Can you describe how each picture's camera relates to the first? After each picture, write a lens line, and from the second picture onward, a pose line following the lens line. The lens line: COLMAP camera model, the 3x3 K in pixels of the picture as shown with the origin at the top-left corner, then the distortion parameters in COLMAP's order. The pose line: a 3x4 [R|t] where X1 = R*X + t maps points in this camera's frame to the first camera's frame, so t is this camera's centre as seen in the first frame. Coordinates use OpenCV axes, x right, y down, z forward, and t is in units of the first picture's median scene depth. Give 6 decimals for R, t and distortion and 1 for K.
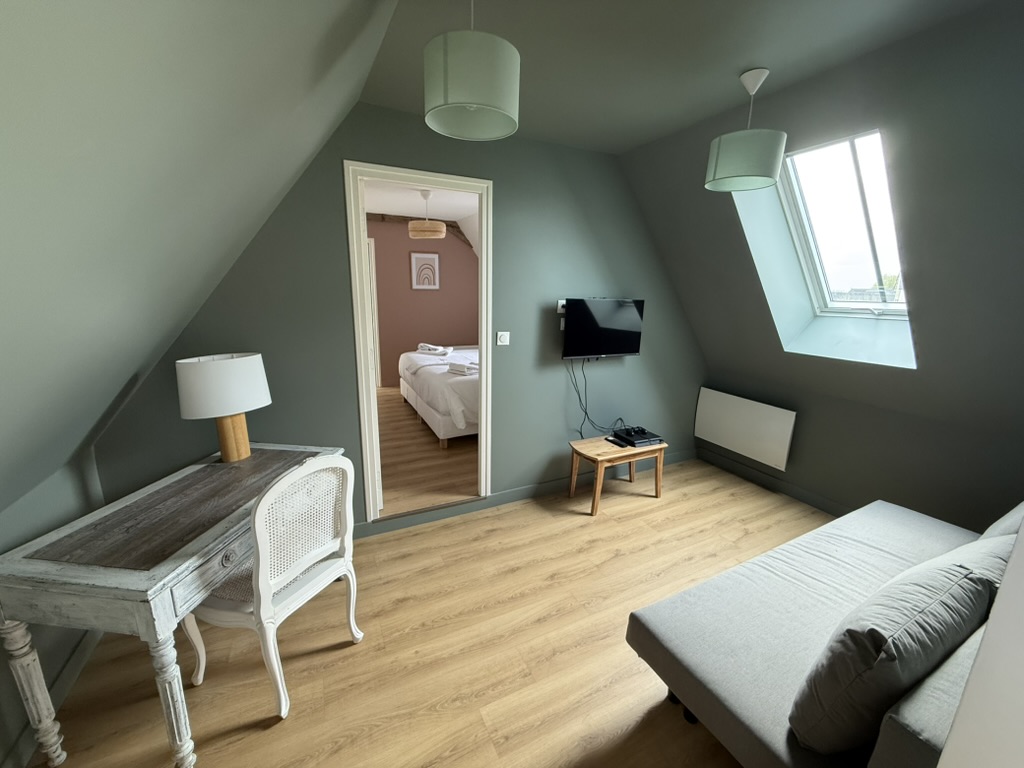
lens RADIAL K [[404.3, 0, 510.2], [0, 404.3, 386.2], [0, 0, 1]] dist [-0.001568, 0.000477]
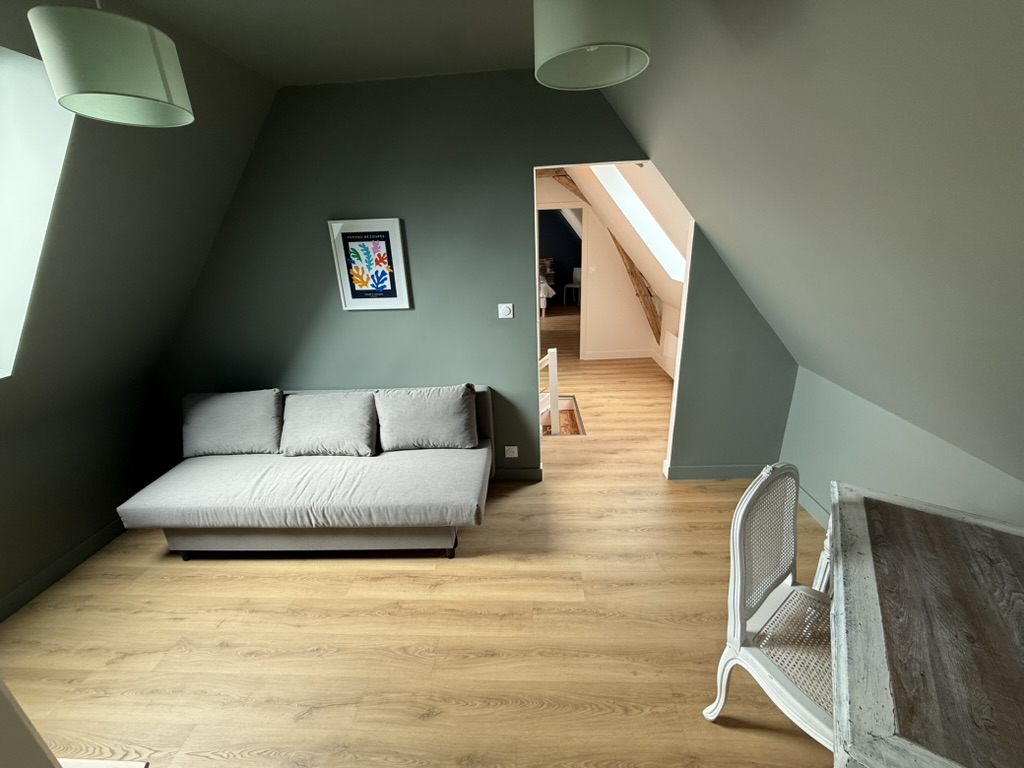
lens RADIAL K [[404.3, 0, 507.6], [0, 404.3, 381.6], [0, 0, 1]] dist [-0.001568, 0.000477]
pose [[-0.870429, -0.147150, 0.469787, -0.308363], [0.145986, 0.834205, 0.531780, -0.415960], [-0.470151, 0.531459, -0.704634, 1.409799]]
